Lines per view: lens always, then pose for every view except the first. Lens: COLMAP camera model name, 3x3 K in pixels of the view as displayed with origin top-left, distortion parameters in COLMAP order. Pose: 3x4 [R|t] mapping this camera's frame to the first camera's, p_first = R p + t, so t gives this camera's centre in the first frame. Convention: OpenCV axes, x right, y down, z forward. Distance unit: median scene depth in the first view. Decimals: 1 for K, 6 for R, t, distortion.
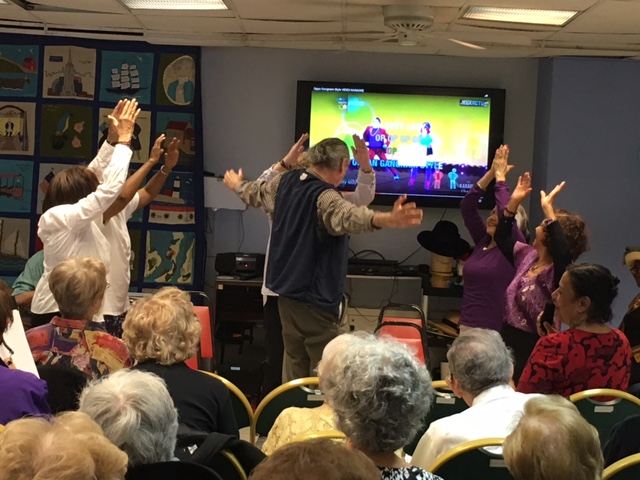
lens RADIAL K [[1267.4, 0, 320.0], [0, 1267.4, 240.0], [0, 0, 1]] dist [0.024749, -0.069337]
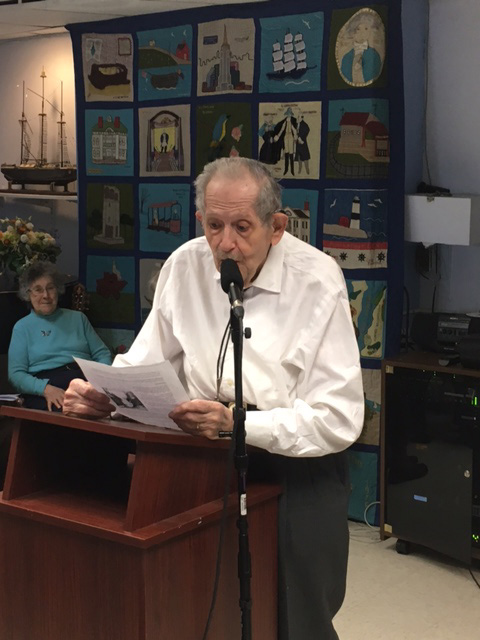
lens RADIAL K [[1063.3, 0, 240.0], [0, 1063.3, 320.0], [0, 0, 1]] dist [0.016592, 0.192144]
pose [[0.794126, 0.029763, -0.607024, 0.178308], [0.006353, 0.998339, 0.057261, -0.018025], [0.607720, -0.049329, 0.792618, 0.519438]]
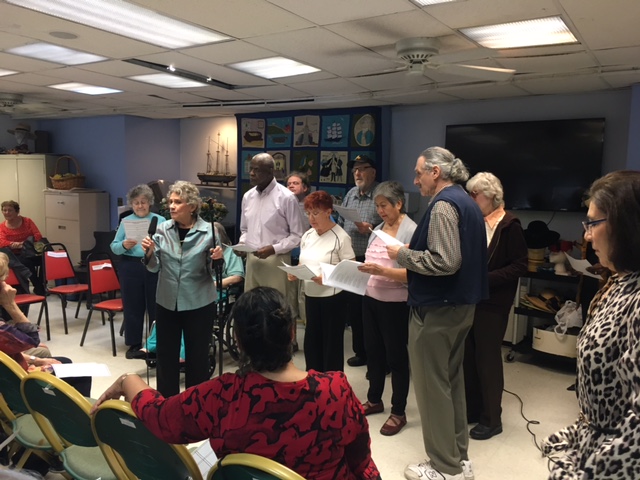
lens RADIAL K [[549.0, 0, 320.0], [0, 549.0, 240.0], [0, 0, 1]] dist [0.038471, -0.012511]
pose [[0.840343, 0.029357, -0.541259, 0.219364], [-0.018395, 0.999502, 0.025652, -0.005600], [0.541743, -0.011600, 0.840464, 0.389289]]
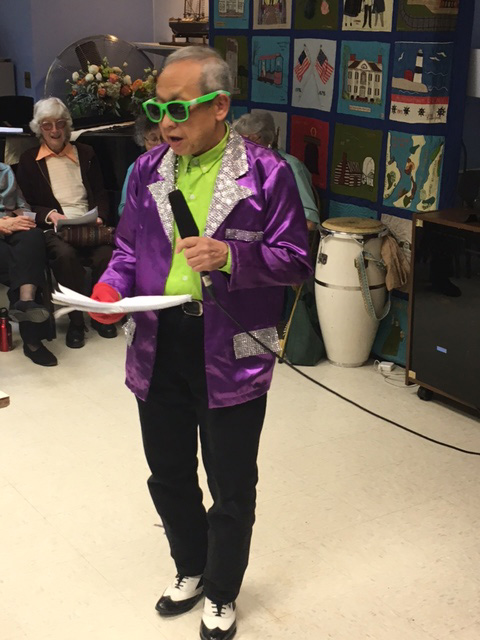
lens RADIAL K [[984.1, 0, 240.0], [0, 984.1, 320.0], [0, 0, 1]] dist [0.035404, 0.078304]
pose [[0.566255, 0.182935, -0.803673, 0.276477], [-0.026269, 0.978569, 0.204237, -0.014868], [0.823812, -0.094539, 0.558925, 0.618705]]
